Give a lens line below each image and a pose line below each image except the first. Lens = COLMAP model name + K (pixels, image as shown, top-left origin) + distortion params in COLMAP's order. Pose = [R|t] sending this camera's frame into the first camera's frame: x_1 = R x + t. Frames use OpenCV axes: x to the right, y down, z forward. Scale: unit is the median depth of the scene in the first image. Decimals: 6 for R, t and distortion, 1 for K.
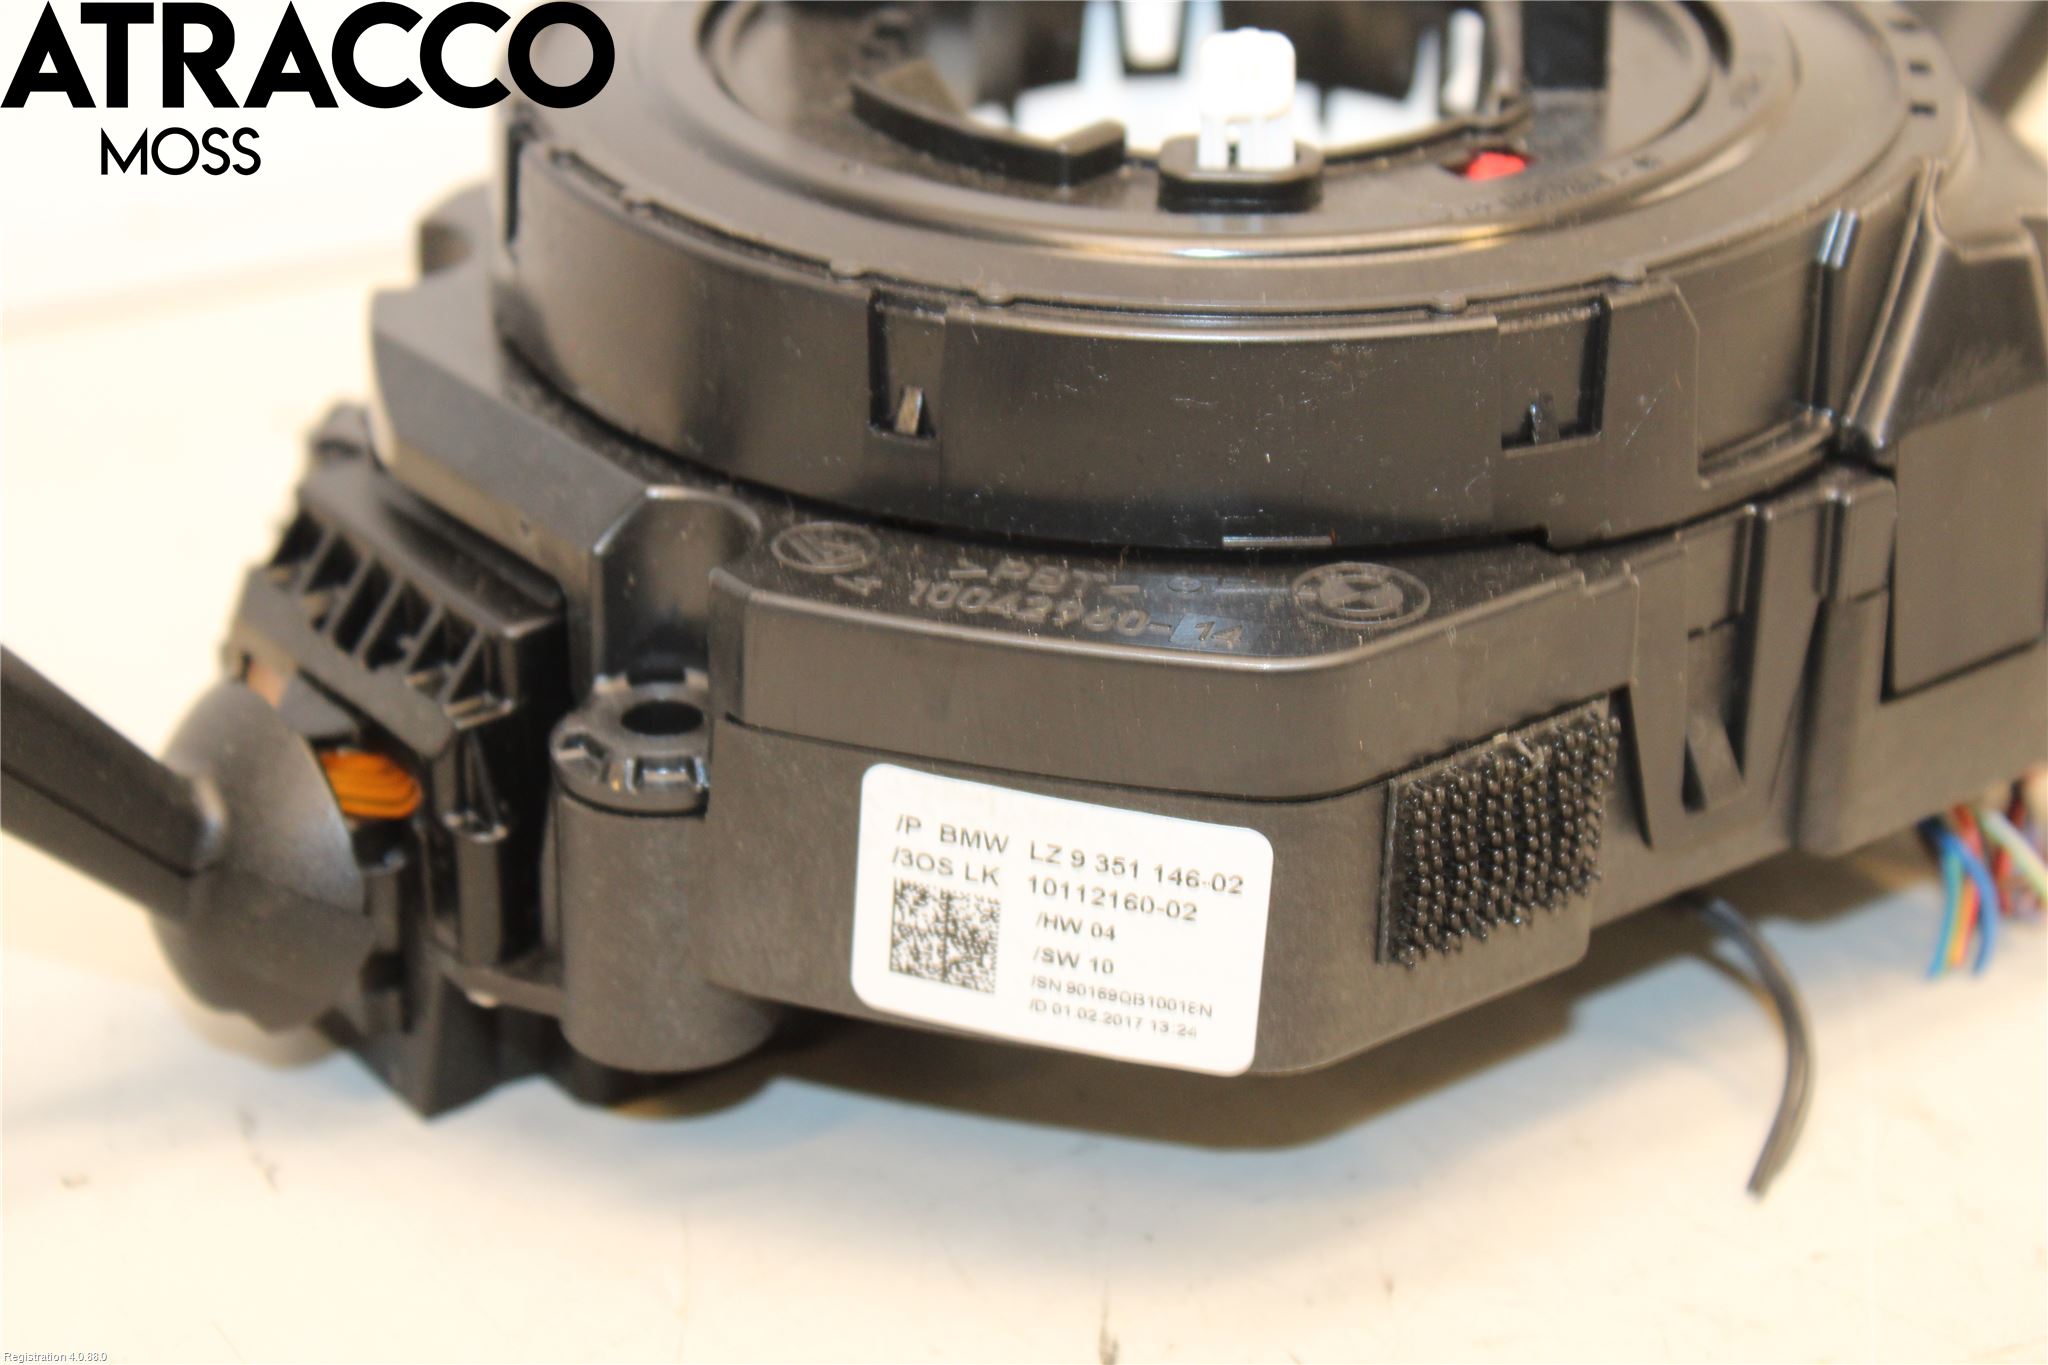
lens RADIAL K [[4947.9, 0, 1032.3], [0, 4947.9, 692.7], [0, 0, 1]] dist [0.090771, 0.000000]
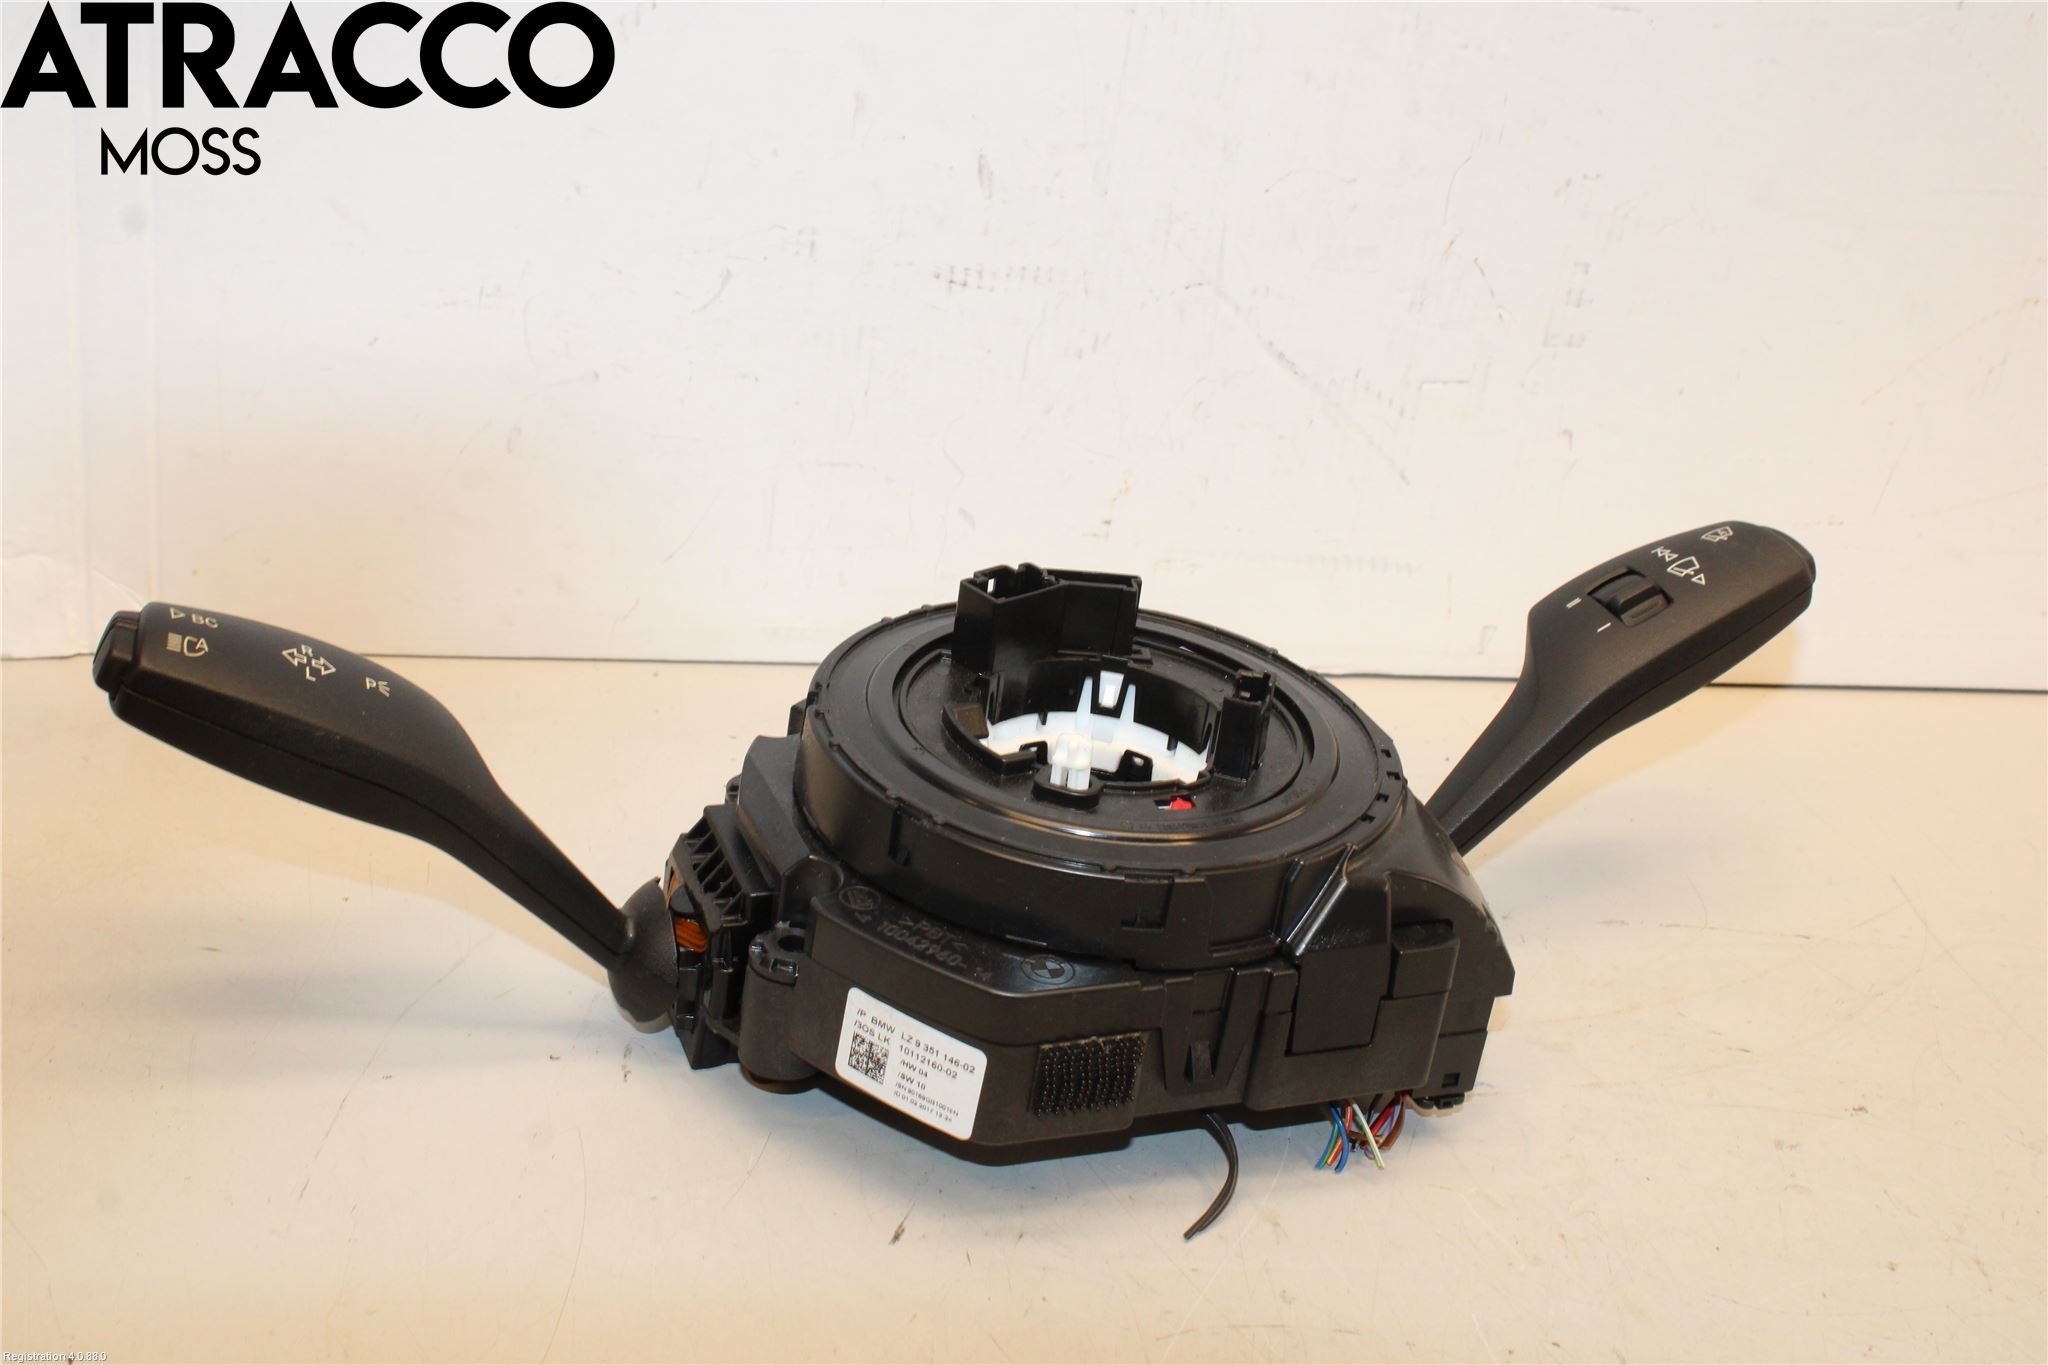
lens RADIAL K [[3008.4, 0, 1015.6], [0, 3008.4, 687.3], [0, 0, 1]] dist [-0.010394, 0.000000]
pose [[0.955516, 0.229685, -0.185022, 0.295736], [-0.232181, 0.972637, 0.008362, -0.166030], [0.181880, 0.034968, 0.982699, -0.511116]]
